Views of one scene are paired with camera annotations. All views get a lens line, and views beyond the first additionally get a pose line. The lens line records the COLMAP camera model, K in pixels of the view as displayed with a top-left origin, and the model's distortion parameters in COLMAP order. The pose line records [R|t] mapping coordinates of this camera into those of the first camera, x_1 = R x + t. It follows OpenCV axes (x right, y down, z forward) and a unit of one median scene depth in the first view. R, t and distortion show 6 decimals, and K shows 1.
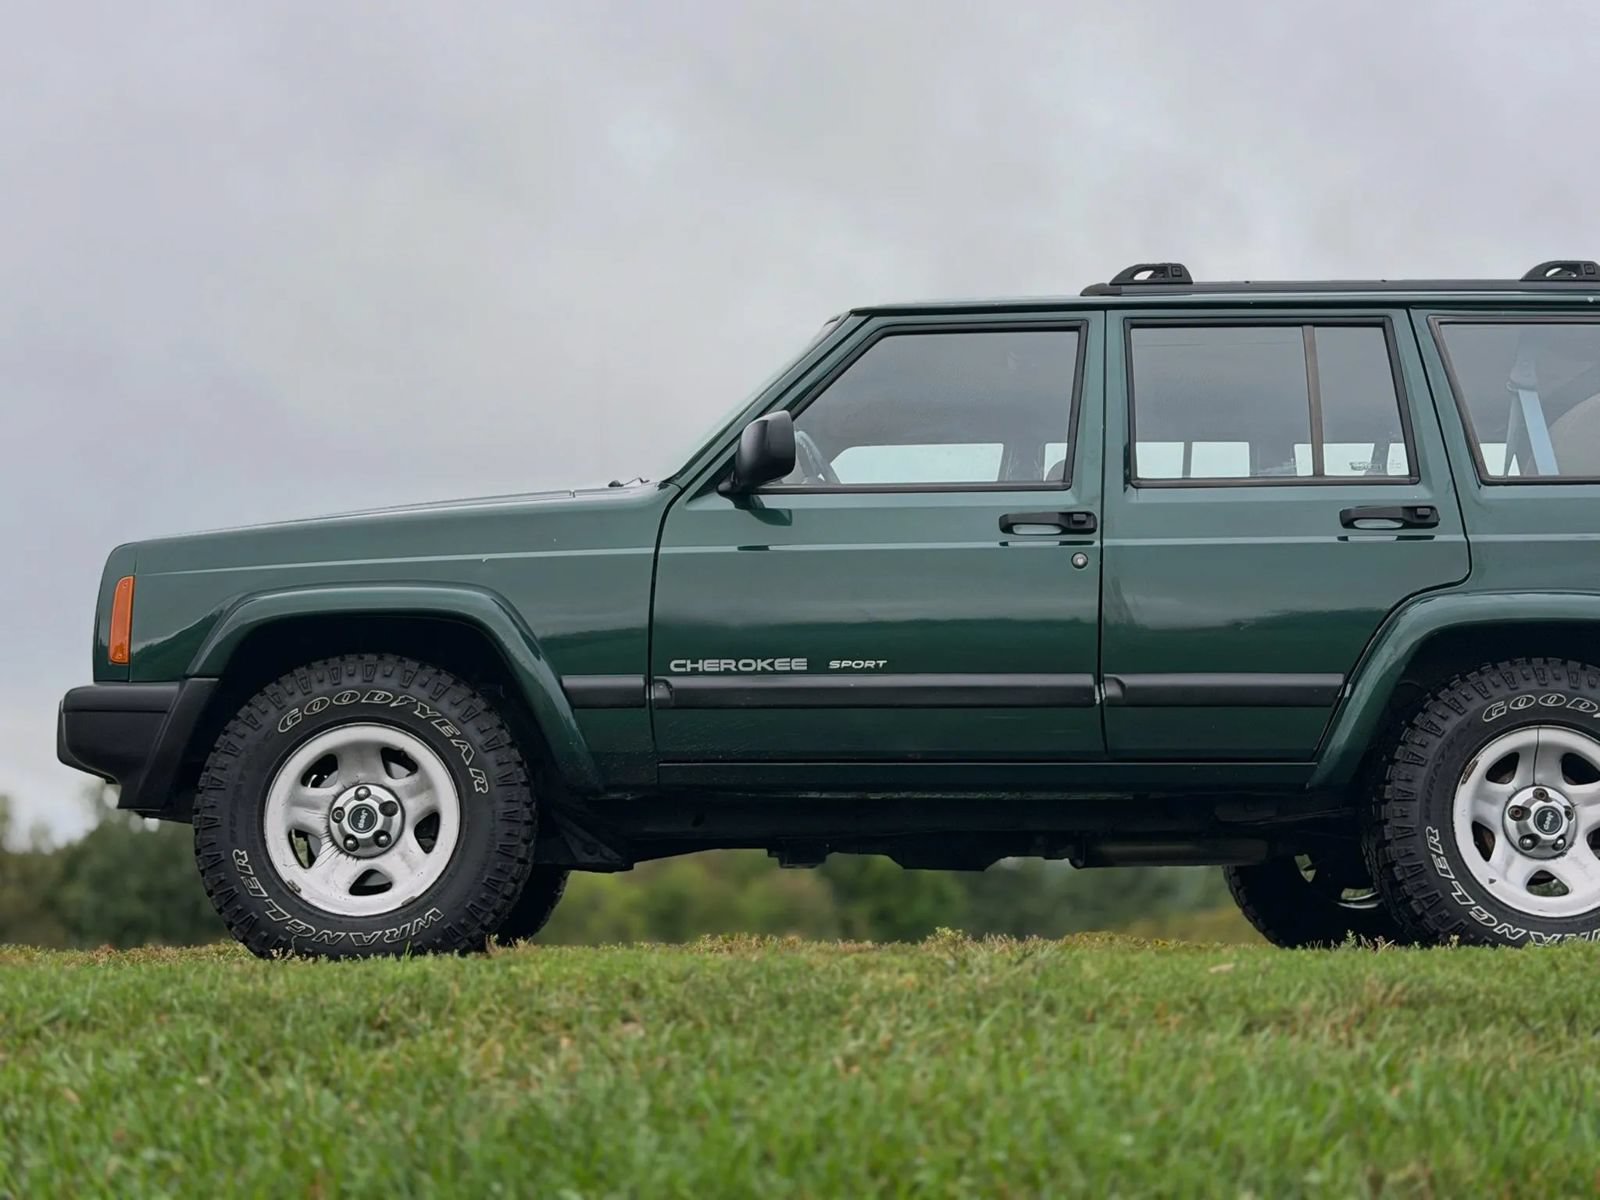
lens RADIAL K [[2379.1, 0, 790.1], [0, 2379.1, 592.1], [0, 0, 1]] dist [0.137172, -0.022795]
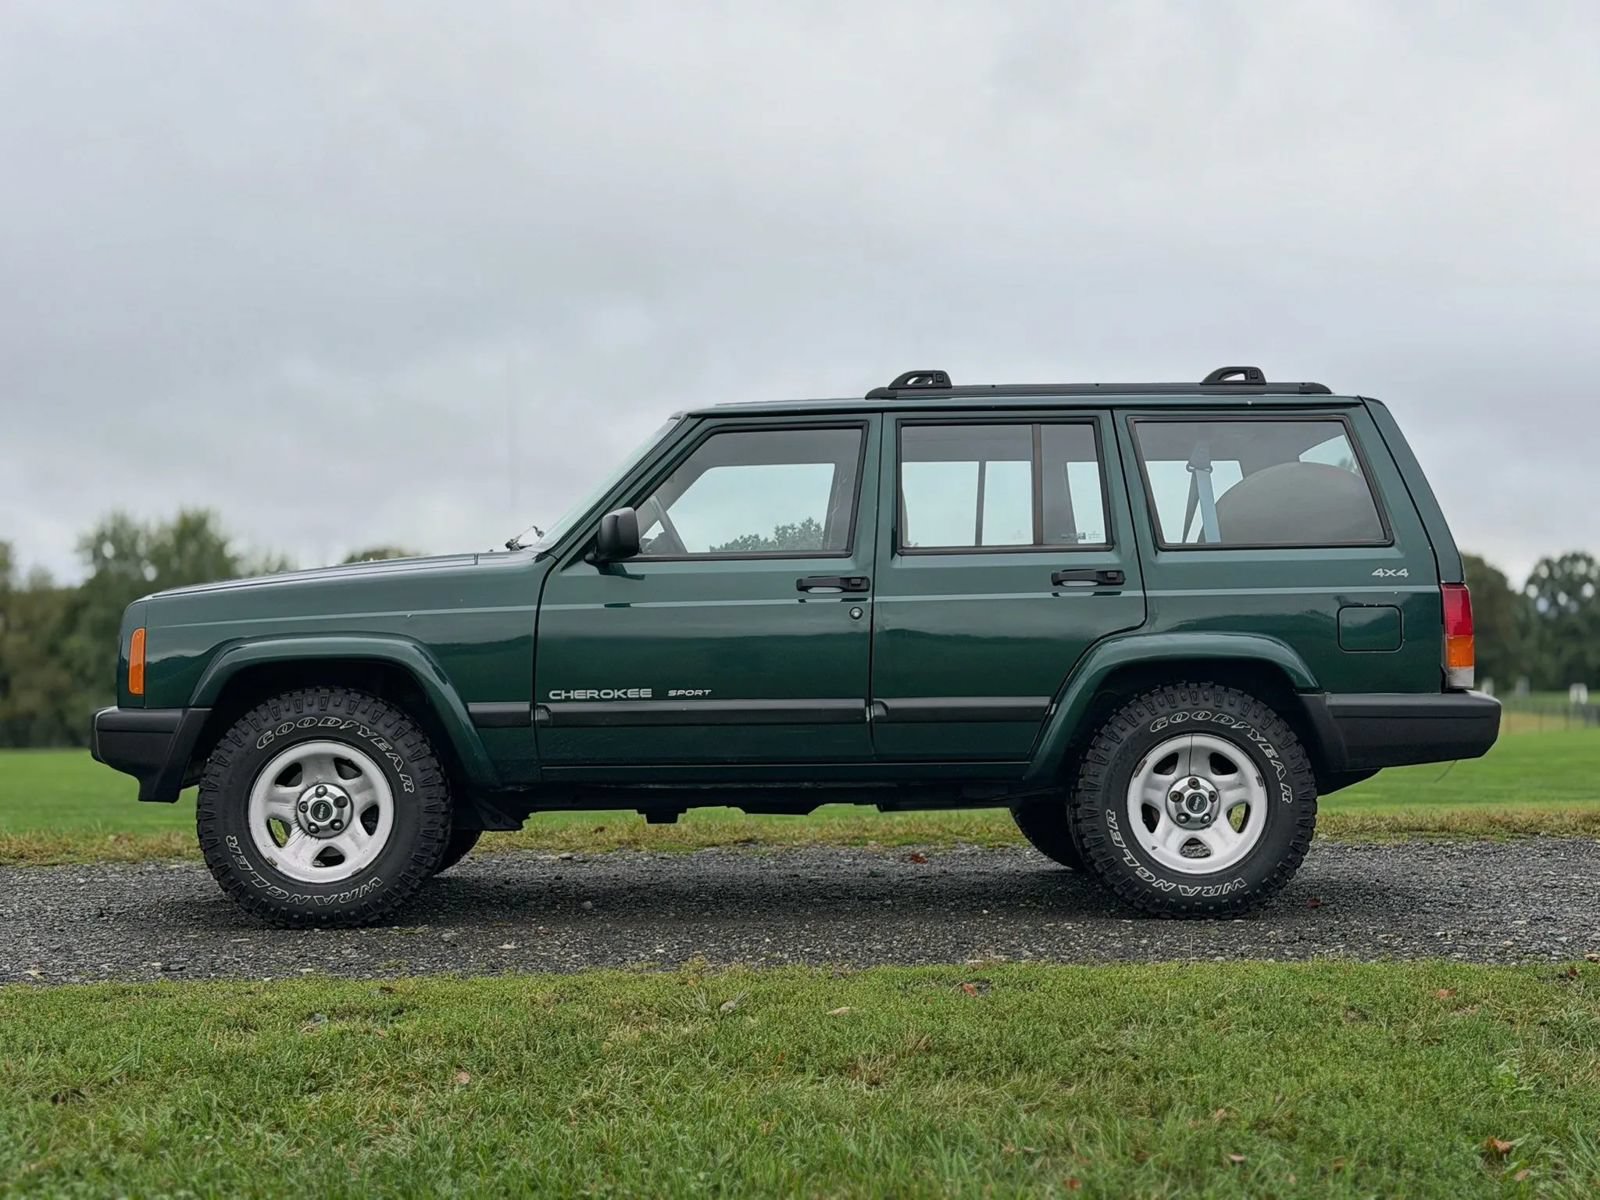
lens RADIAL K [[2405.4, 0, 799.3], [0, 2405.4, 607.1], [0, 0, 1]] dist [0.147571, -0.080972]
pose [[0.999984, -0.004710, 0.003191, 0.086228], [0.004297, 0.992912, 0.118775, -0.178543], [-0.003728, -0.118760, 0.992916, -0.340848]]
